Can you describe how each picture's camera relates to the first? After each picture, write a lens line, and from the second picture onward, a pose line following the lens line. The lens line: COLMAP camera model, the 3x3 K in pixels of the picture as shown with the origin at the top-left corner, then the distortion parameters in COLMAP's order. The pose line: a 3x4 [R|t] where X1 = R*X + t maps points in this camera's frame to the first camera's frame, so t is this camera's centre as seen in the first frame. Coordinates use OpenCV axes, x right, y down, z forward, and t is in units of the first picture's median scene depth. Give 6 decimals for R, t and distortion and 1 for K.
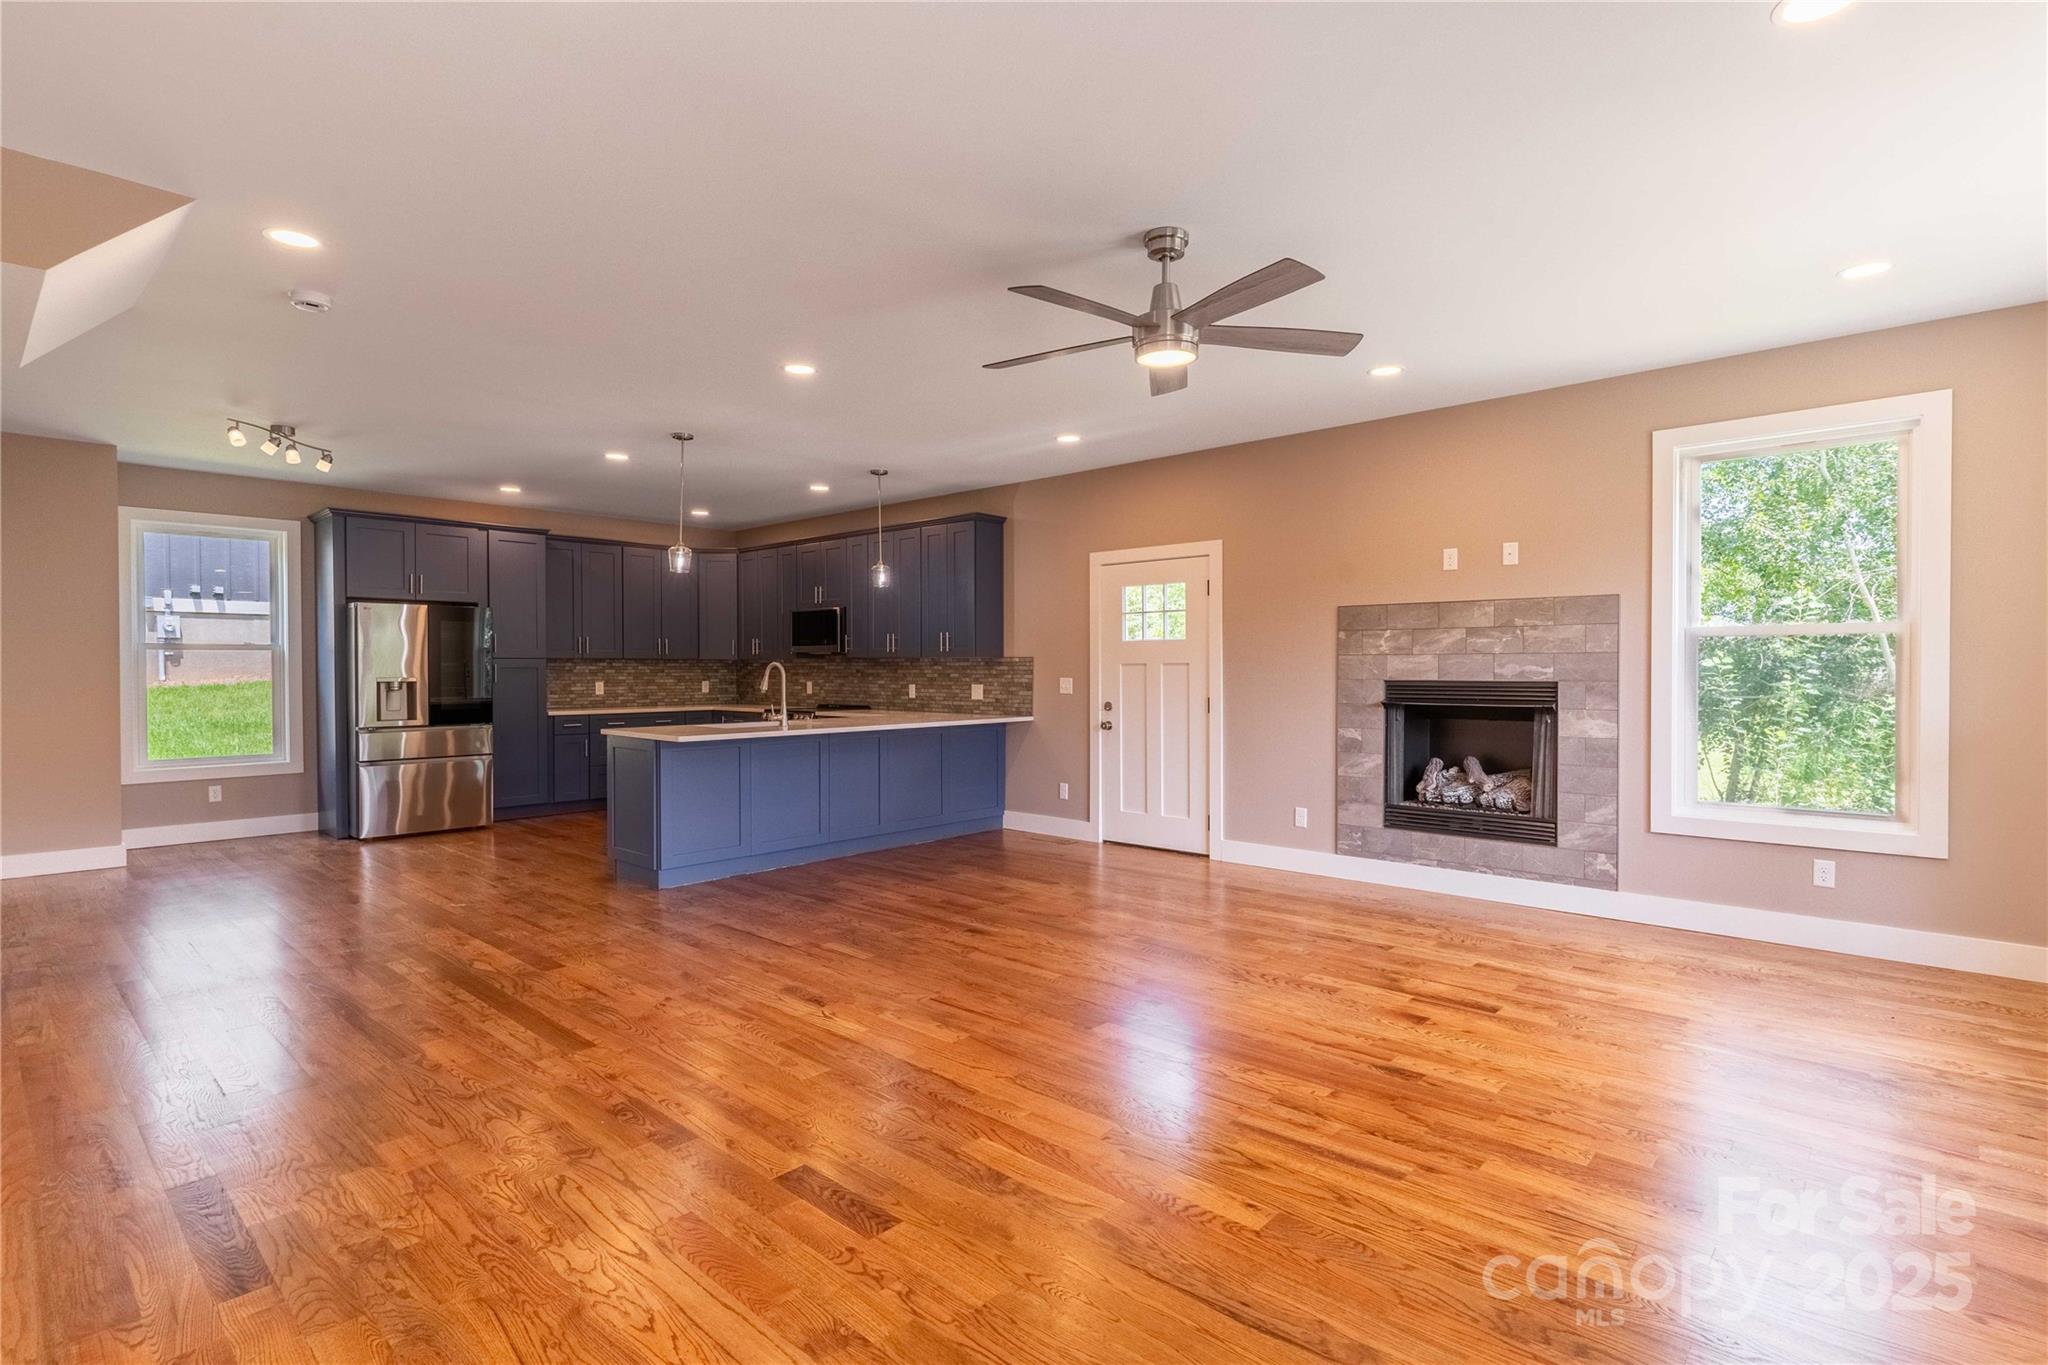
lens RADIAL K [[976.8, 0, 1055.4], [0, 976.8, 681.1], [0, 0, 1]] dist [-0.001274, -0.000013]
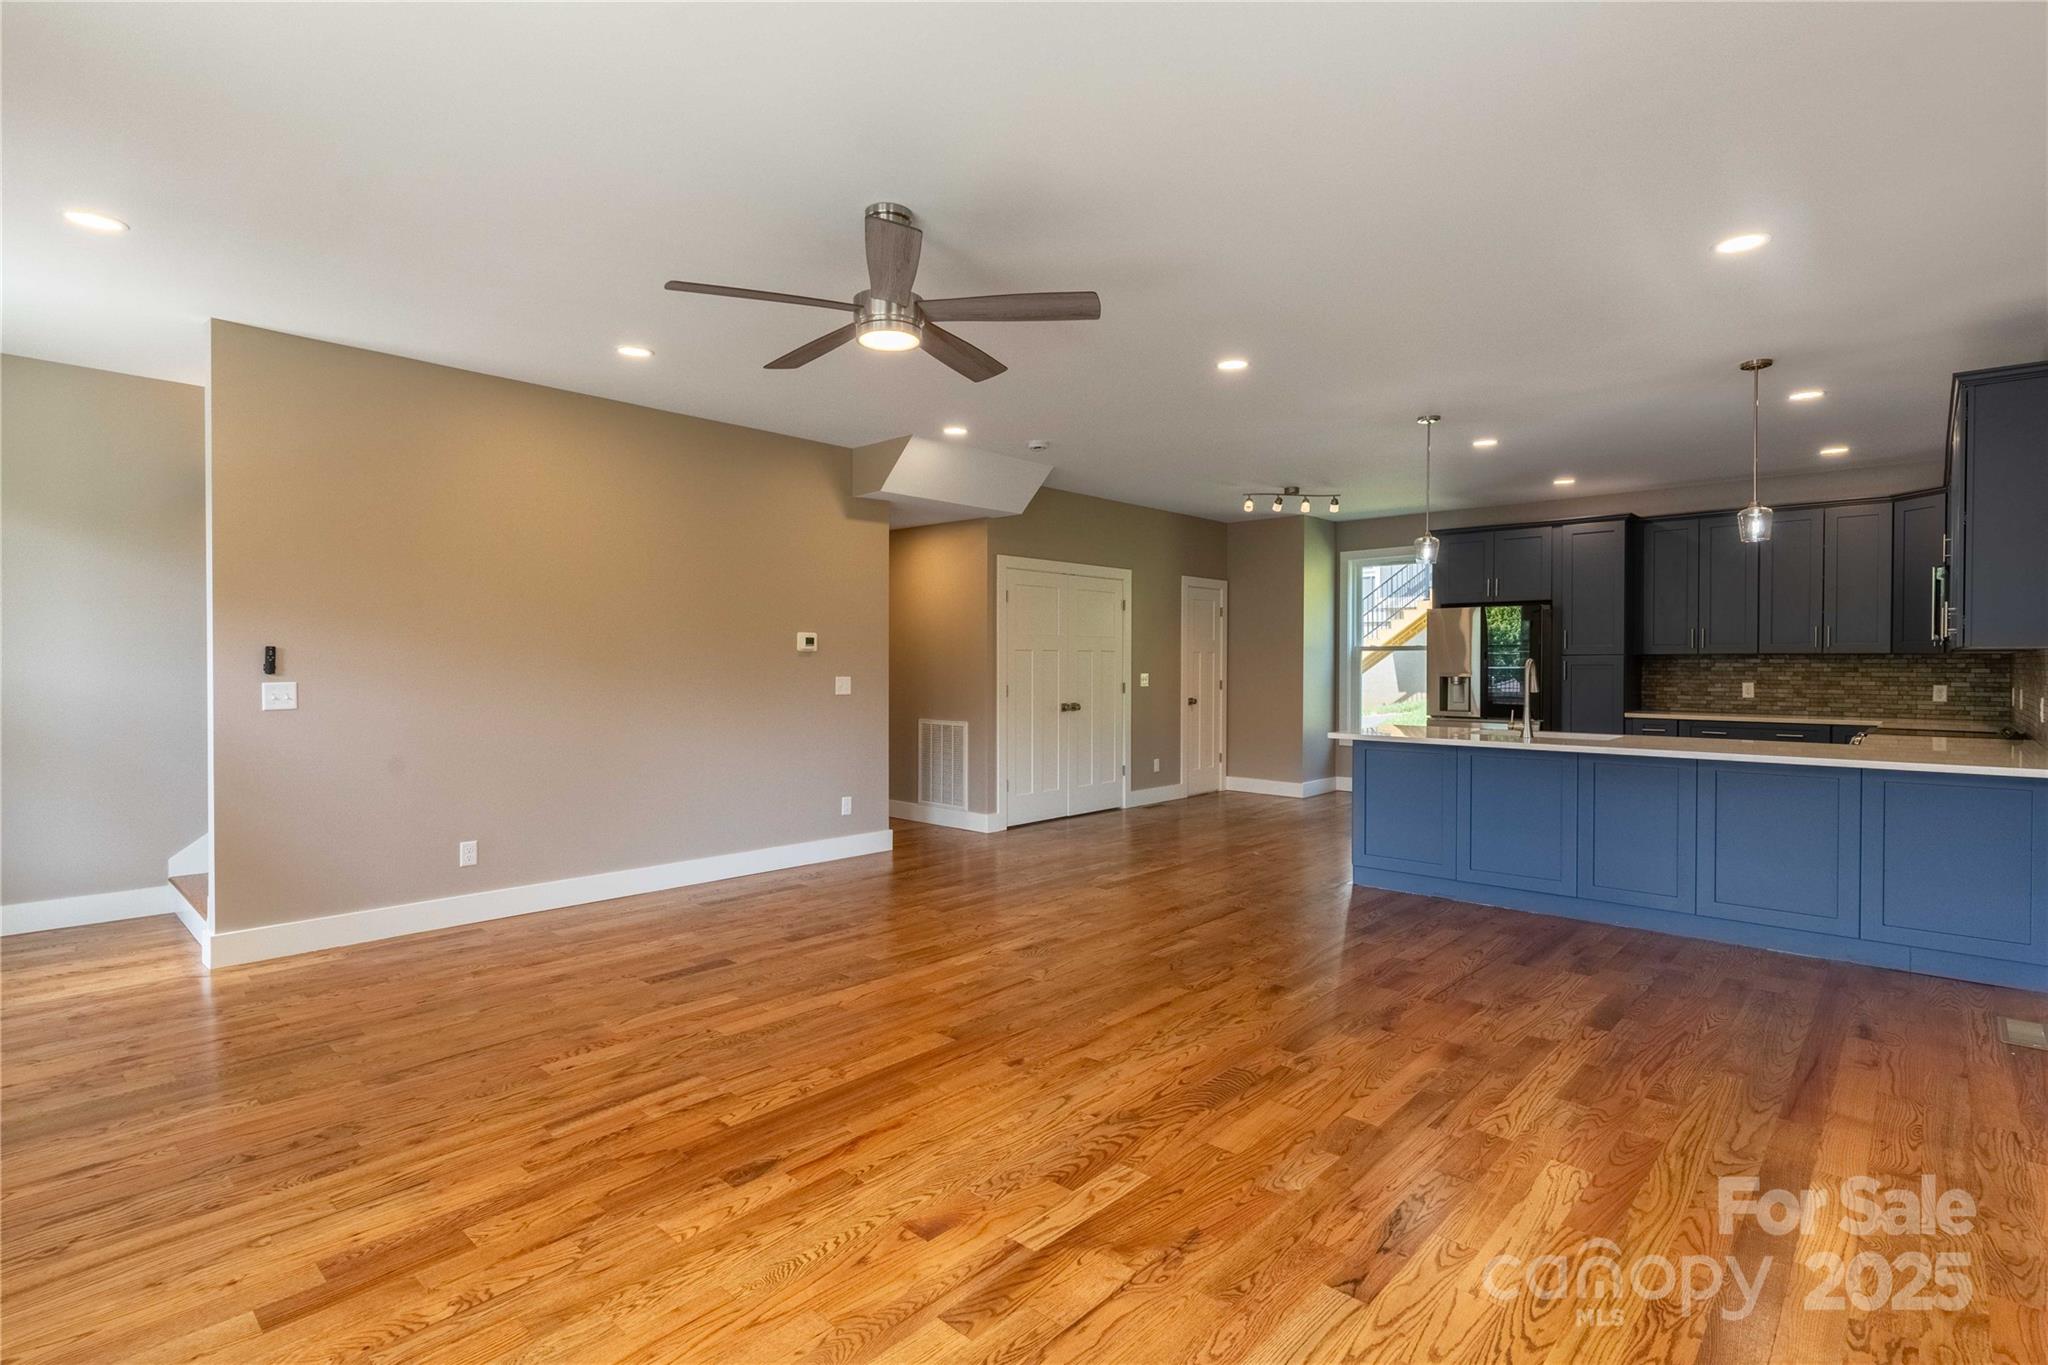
lens RADIAL K [[1006.8, 0, 1024.0], [0, 1006.8, 682.5], [0, 0, 1]] dist [0.001299, 0.000590]
pose [[-0.031191, 0.019375, -0.999326, 0.686413], [-0.014882, 0.999692, 0.019846, -0.011862], [0.999403, 0.015491, -0.030893, 0.733747]]
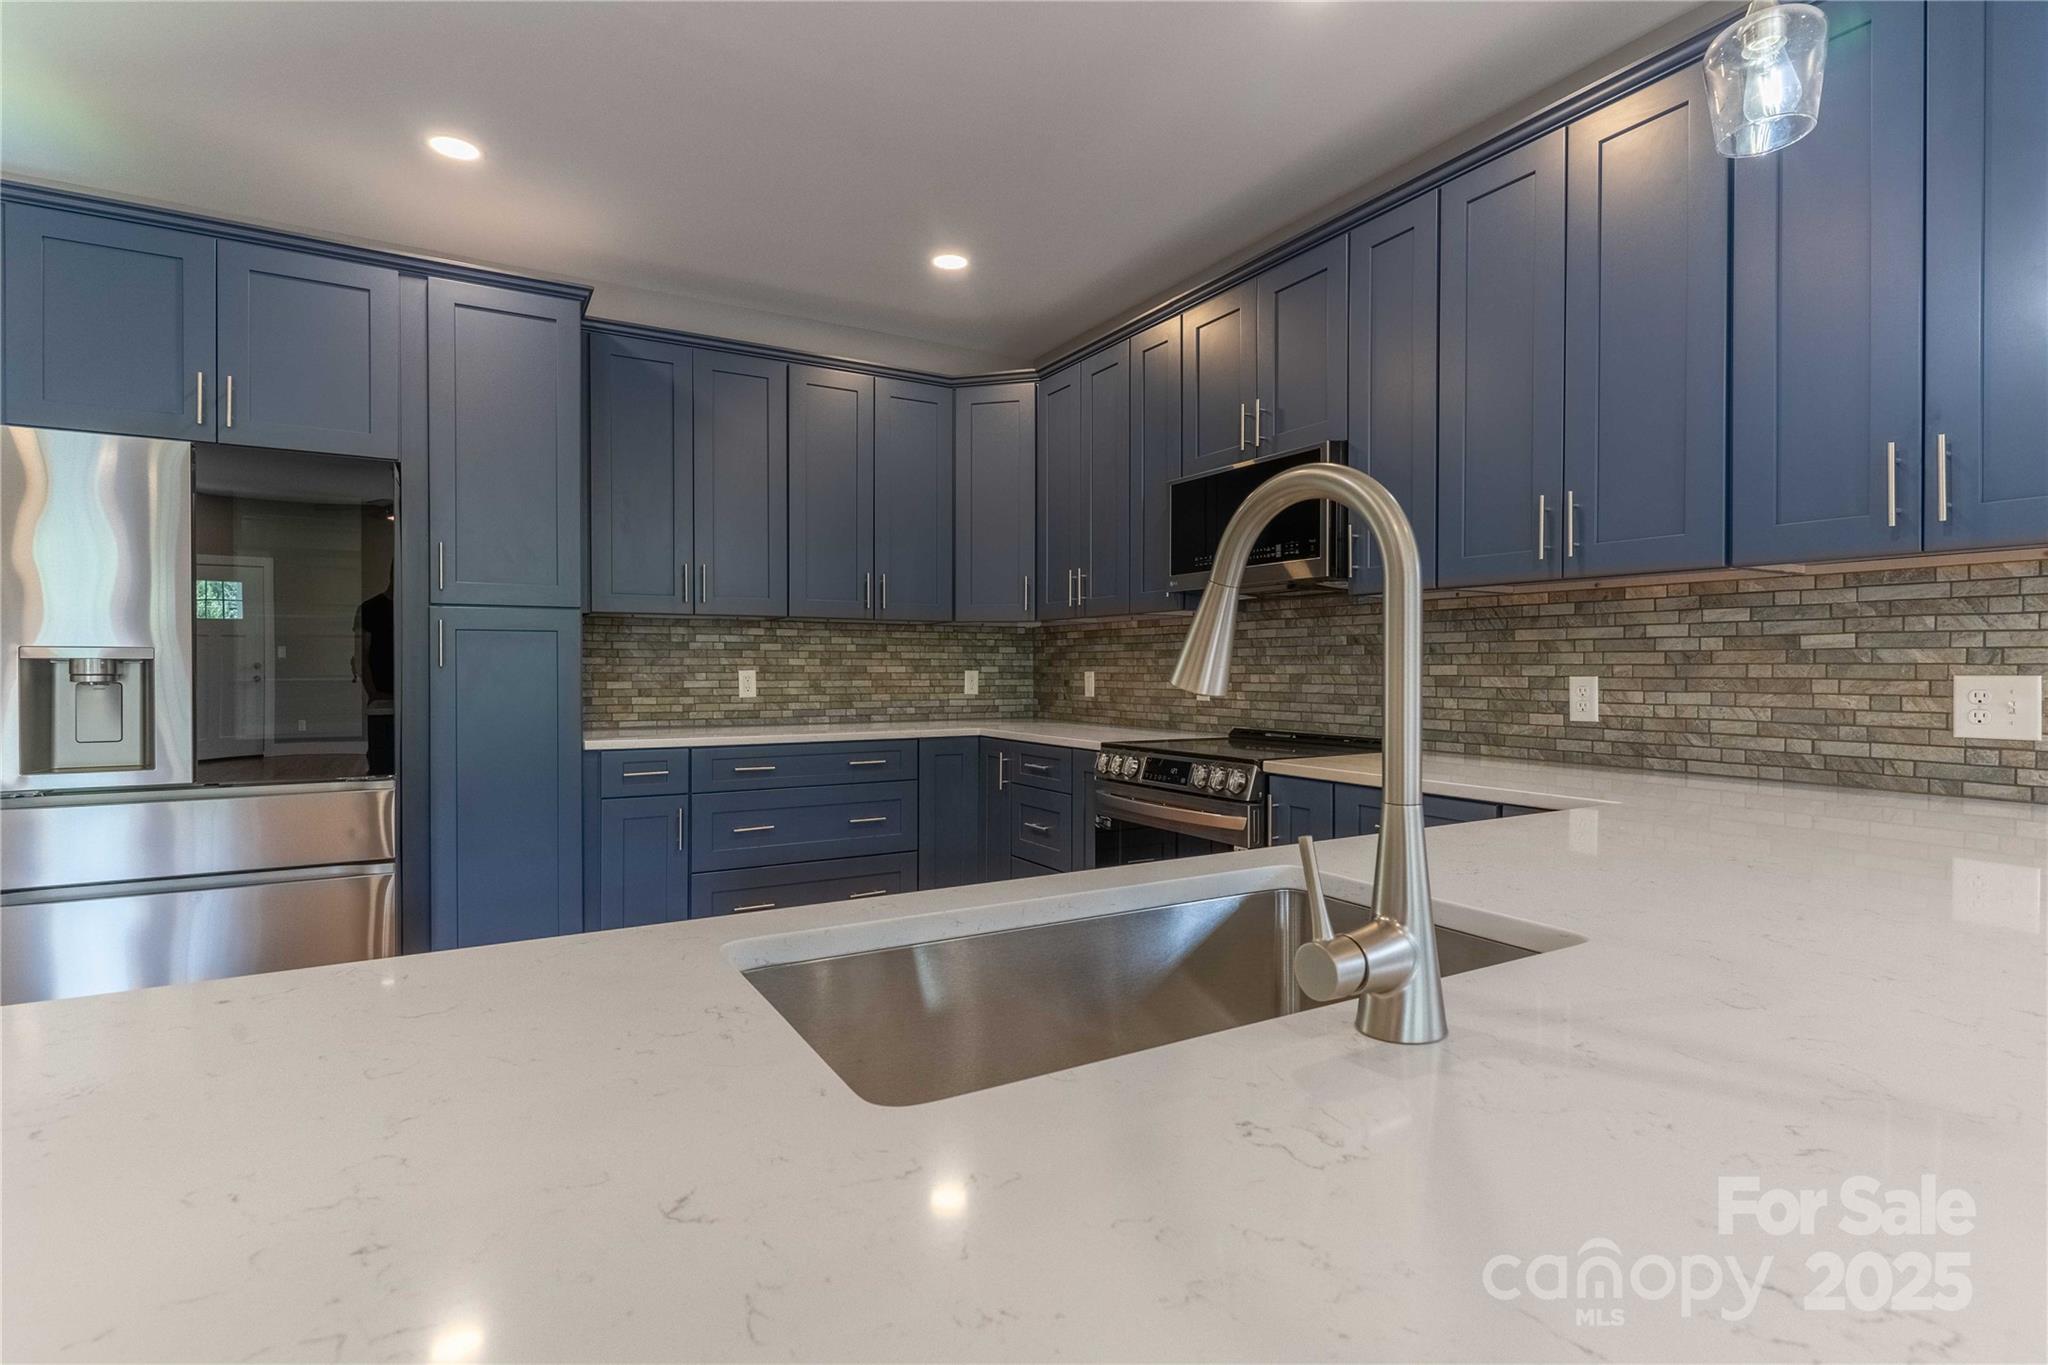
lens RADIAL K [[966.0, 0, 1024.9], [0, 966.0, 671.3], [0, 0, 1]] dist [-0.000878, 0.000285]
pose [[0.945662, 0.001670, -0.325147, -0.343853], [-0.004956, 0.999945, -0.009280, 0.008735], [0.325114, 0.010387, 0.945618, 1.072236]]
